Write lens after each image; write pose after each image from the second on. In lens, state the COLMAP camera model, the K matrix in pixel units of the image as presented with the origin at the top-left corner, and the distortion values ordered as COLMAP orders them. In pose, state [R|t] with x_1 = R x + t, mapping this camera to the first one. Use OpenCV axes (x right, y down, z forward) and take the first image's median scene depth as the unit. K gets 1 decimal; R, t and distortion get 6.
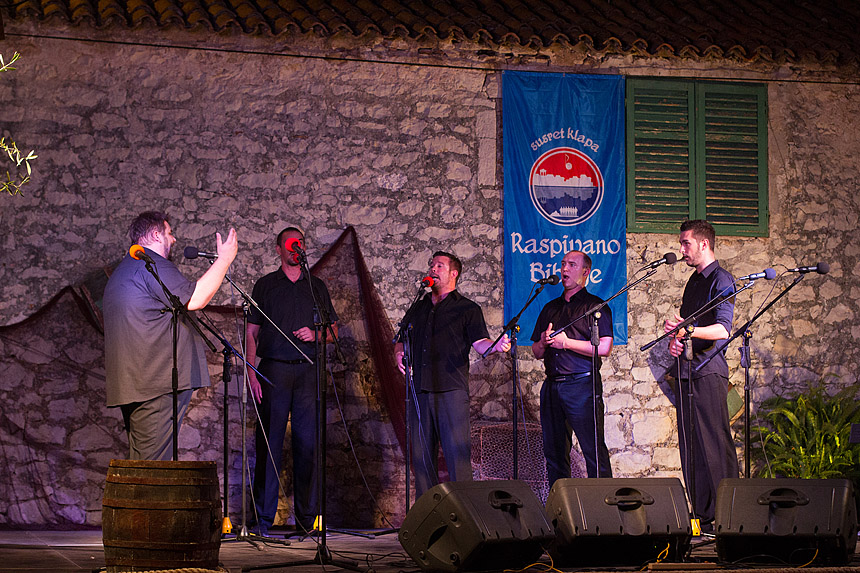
lens RADIAL K [[1985.3, 0, 431.4], [0, 1985.3, 287.1], [0, 0, 1]] dist [-0.126632, 0.000000]
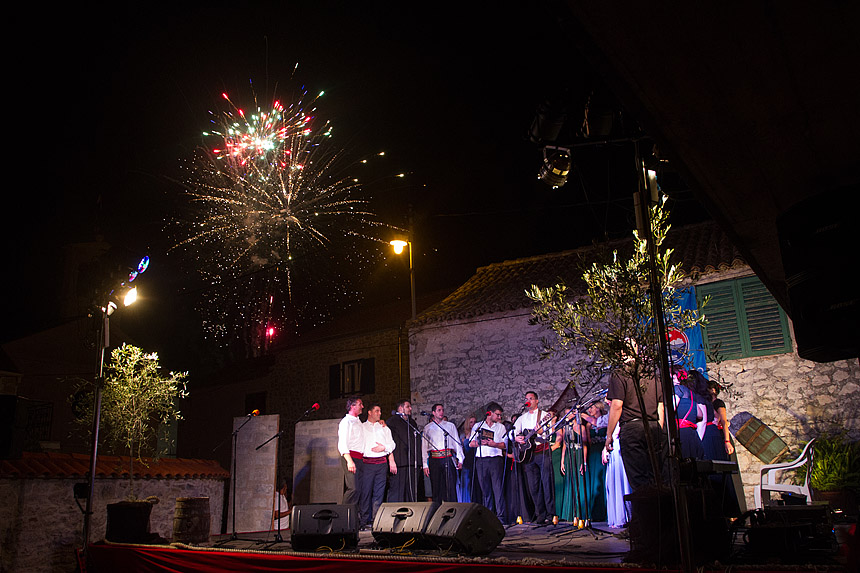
lens RADIAL K [[670.2, 0, 423.4], [0, 670.2, 300.3], [0, 0, 1]] dist [-0.091961, 0.052209]
pose [[0.670801, -0.222902, -0.707348, 0.398964], [0.091496, 0.971352, -0.219326, 0.031011], [0.735972, 0.082405, 0.671978, 0.358646]]
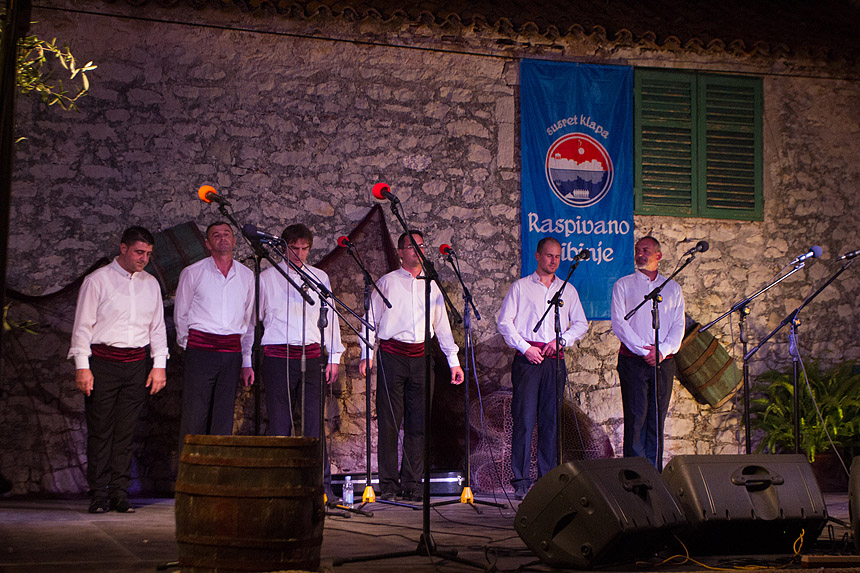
lens RADIAL K [[1487.9, 0, 422.5], [0, 1487.9, 301.9], [0, 0, 1]] dist [0.021030, 0.000000]
pose [[0.998853, 0.007091, 0.047357, -0.053631], [-0.007373, 0.999956, 0.005781, 0.015856], [-0.047313, -0.006124, 0.998861, 0.216458]]
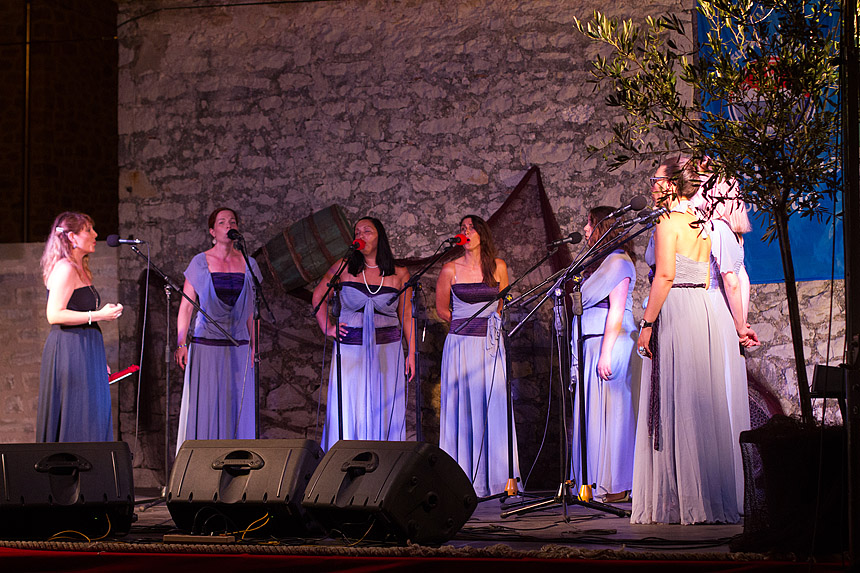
lens RADIAL K [[1985.3, 0, 429.0], [0, 1985.3, 284.1], [0, 0, 1]] dist [-0.126632, 0.000000]
pose [[0.827410, -0.045341, -0.559764, 0.435283], [0.058602, 0.998265, 0.005763, 0.016440], [0.558532, -0.037572, 0.828632, 0.195507]]
